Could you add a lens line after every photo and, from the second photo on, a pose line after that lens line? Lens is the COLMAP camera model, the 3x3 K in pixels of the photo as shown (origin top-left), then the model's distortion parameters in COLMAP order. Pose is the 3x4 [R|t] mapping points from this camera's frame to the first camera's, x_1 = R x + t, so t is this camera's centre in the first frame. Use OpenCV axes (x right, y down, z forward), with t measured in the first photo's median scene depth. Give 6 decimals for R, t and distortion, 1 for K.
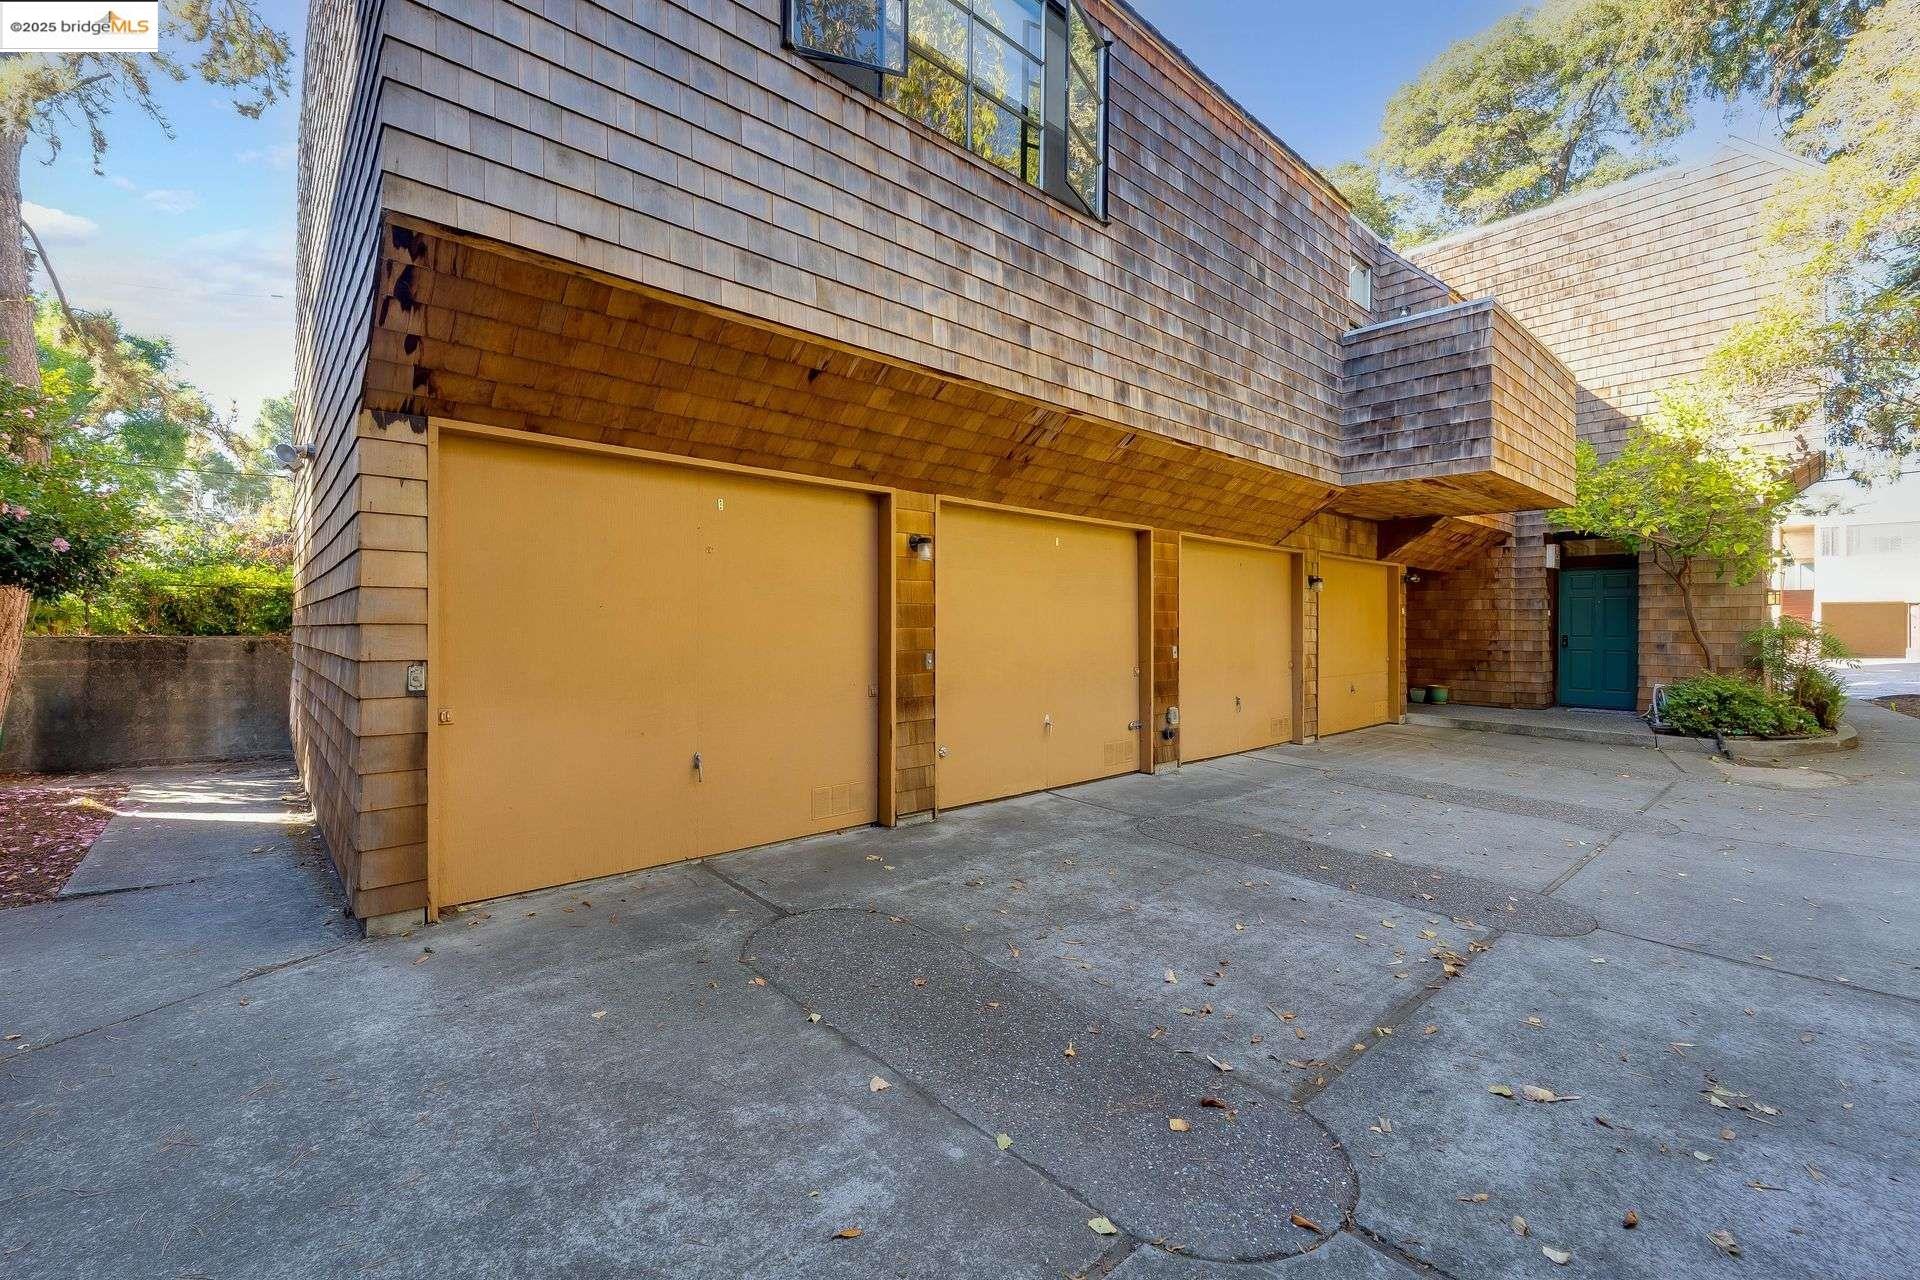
lens RADIAL K [[792.7, 0, 961.7], [0, 792.7, 623.8], [0, 0, 1]] dist [-0.002171, -0.000813]
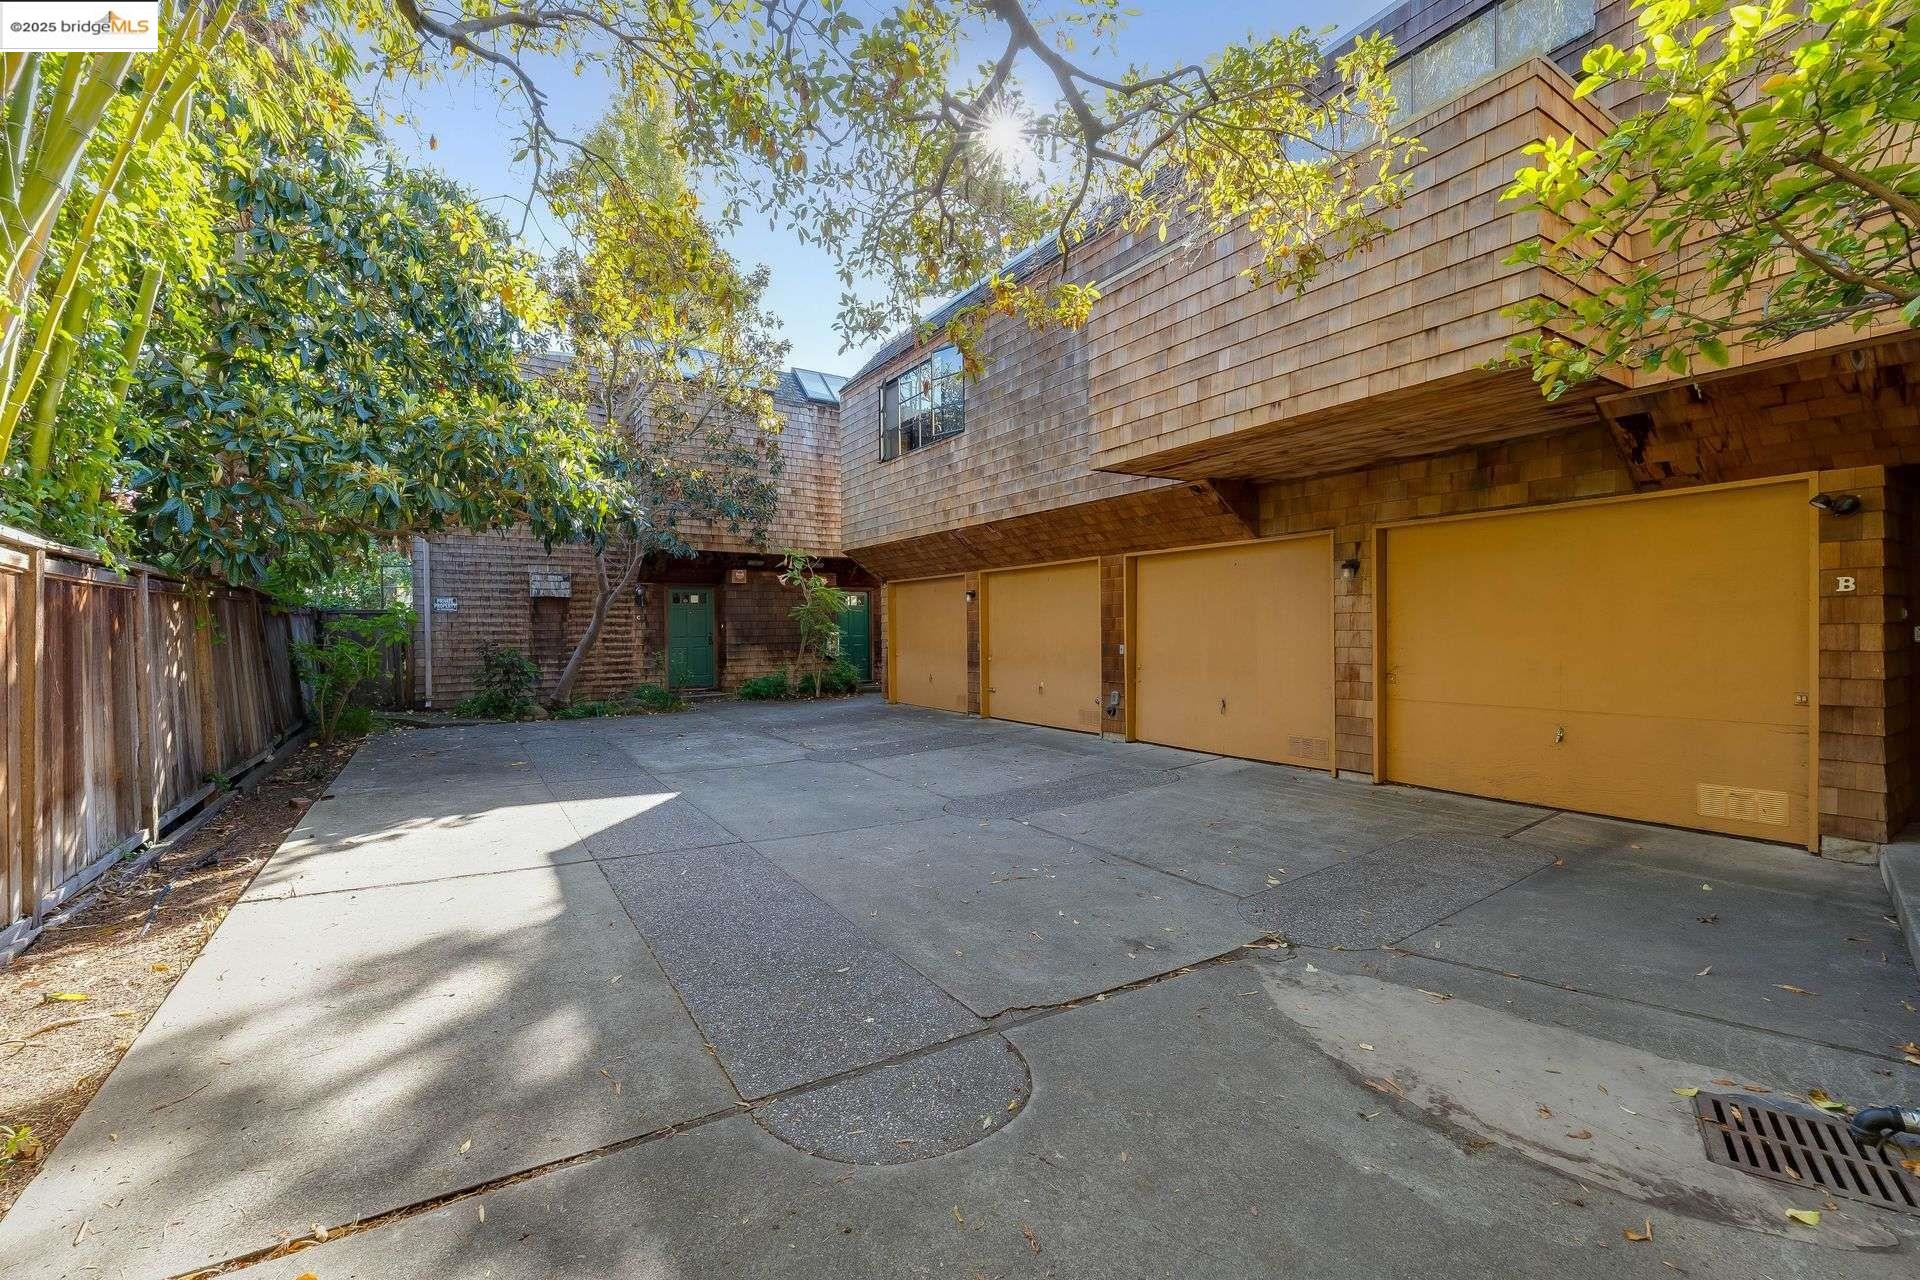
lens RADIAL K [[792.7, 0, 961.7], [0, 792.7, 623.8], [0, 0, 1]] dist [-0.002171, -0.000813]
pose [[-0.162736, -0.012221, -0.986594, 2.031543], [0.003380, 0.999911, -0.012944, 0.007720], [0.986664, -0.005441, -0.162680, 1.246126]]
